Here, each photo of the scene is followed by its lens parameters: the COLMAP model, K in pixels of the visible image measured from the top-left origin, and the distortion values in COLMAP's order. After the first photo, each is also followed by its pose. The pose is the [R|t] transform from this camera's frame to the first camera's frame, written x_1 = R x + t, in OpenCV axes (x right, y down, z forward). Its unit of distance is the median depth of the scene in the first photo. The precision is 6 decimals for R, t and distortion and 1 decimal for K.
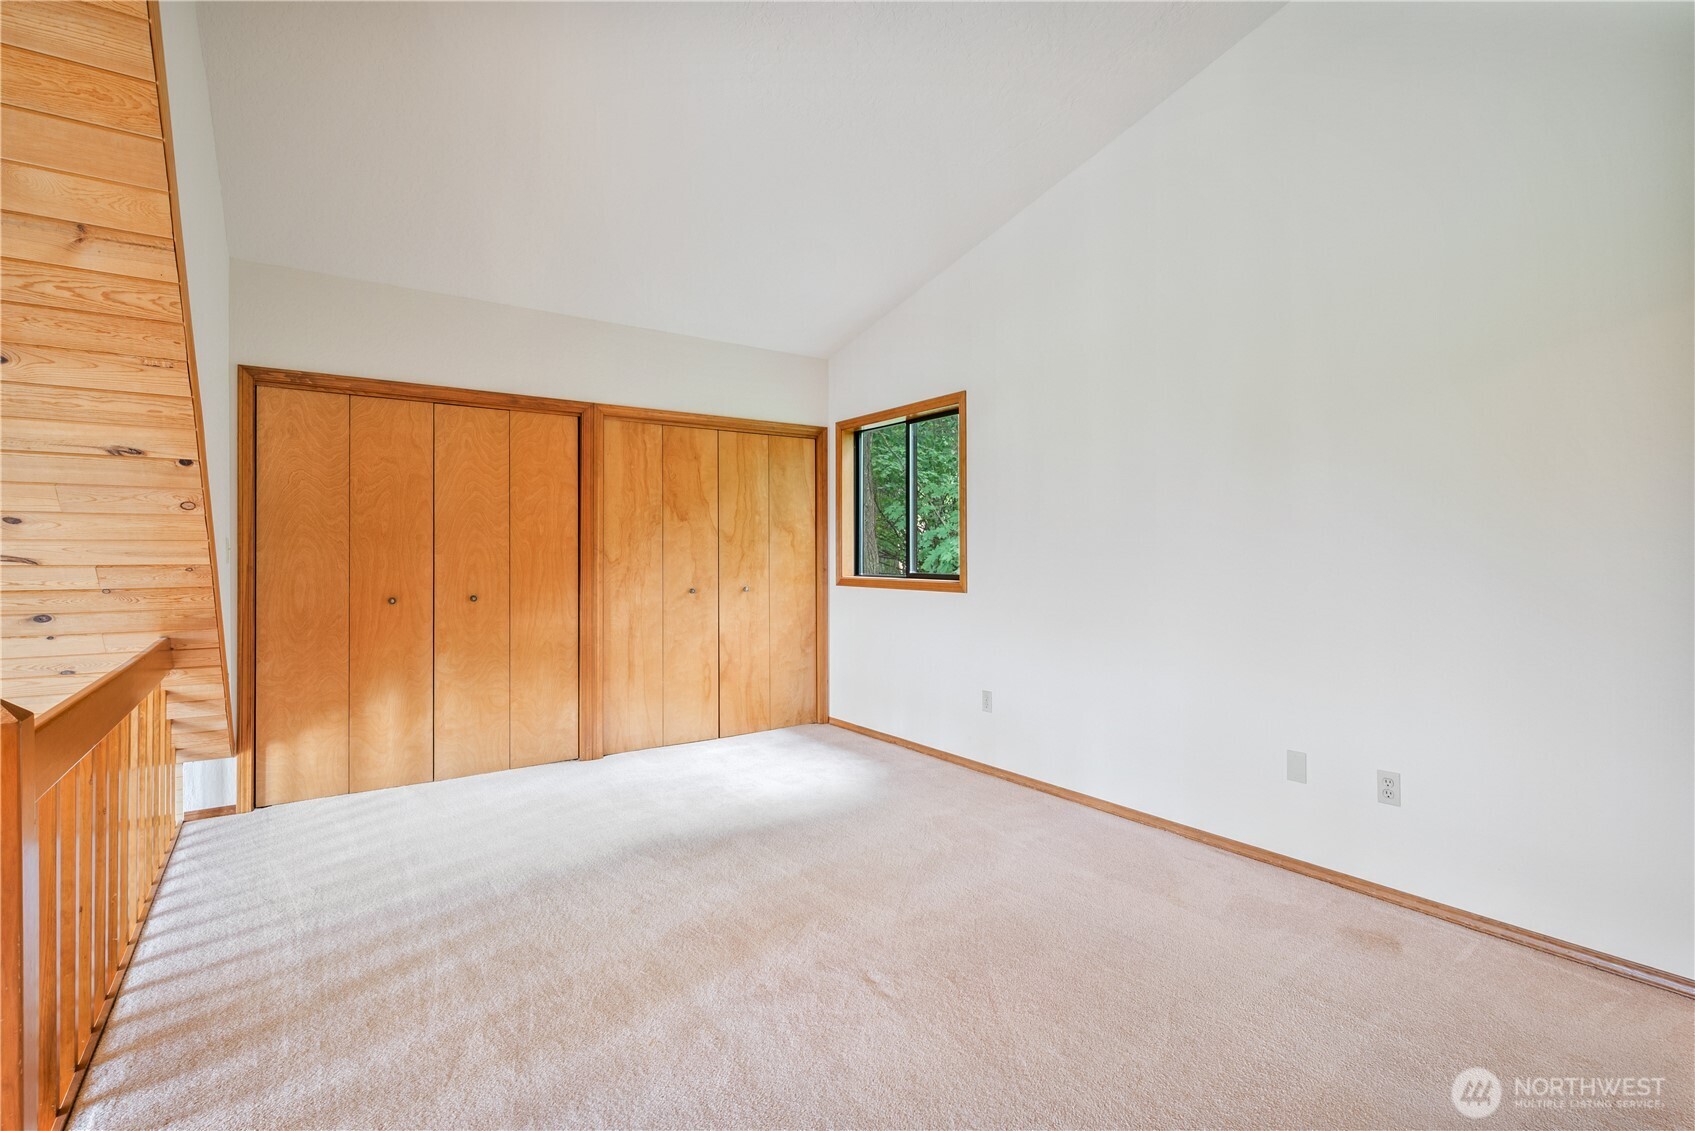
lens RADIAL K [[788.4, 0, 841.3], [0, 788.4, 550.7], [0, 0, 1]] dist [0.002002, -0.000098]
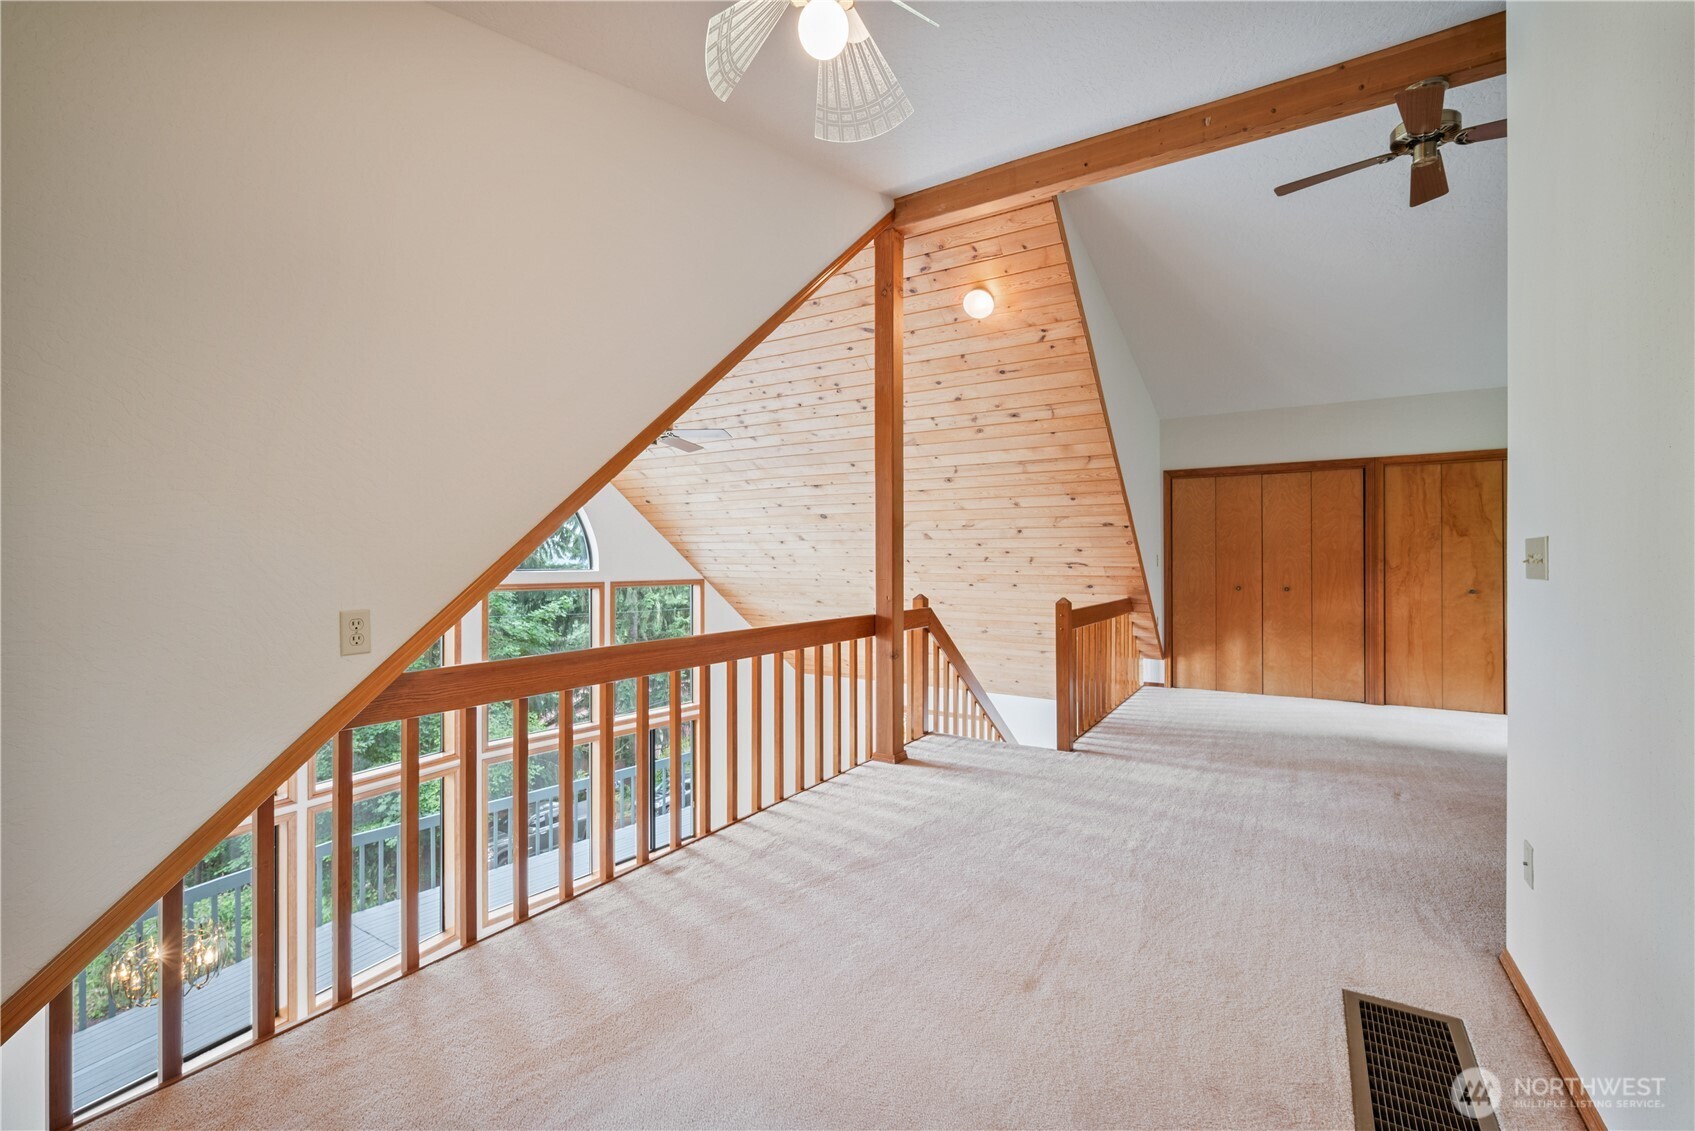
lens RADIAL K [[723.3, 0, 833.6], [0, 723.3, 555.7], [0, 0, 1]] dist [-0.013449, -0.000462]
pose [[0.375048, -0.007311, -0.926976, 0.582167], [0.003304, 0.999973, -0.006550, -0.002858], [0.926999, -0.000606, 0.375062, -0.449574]]
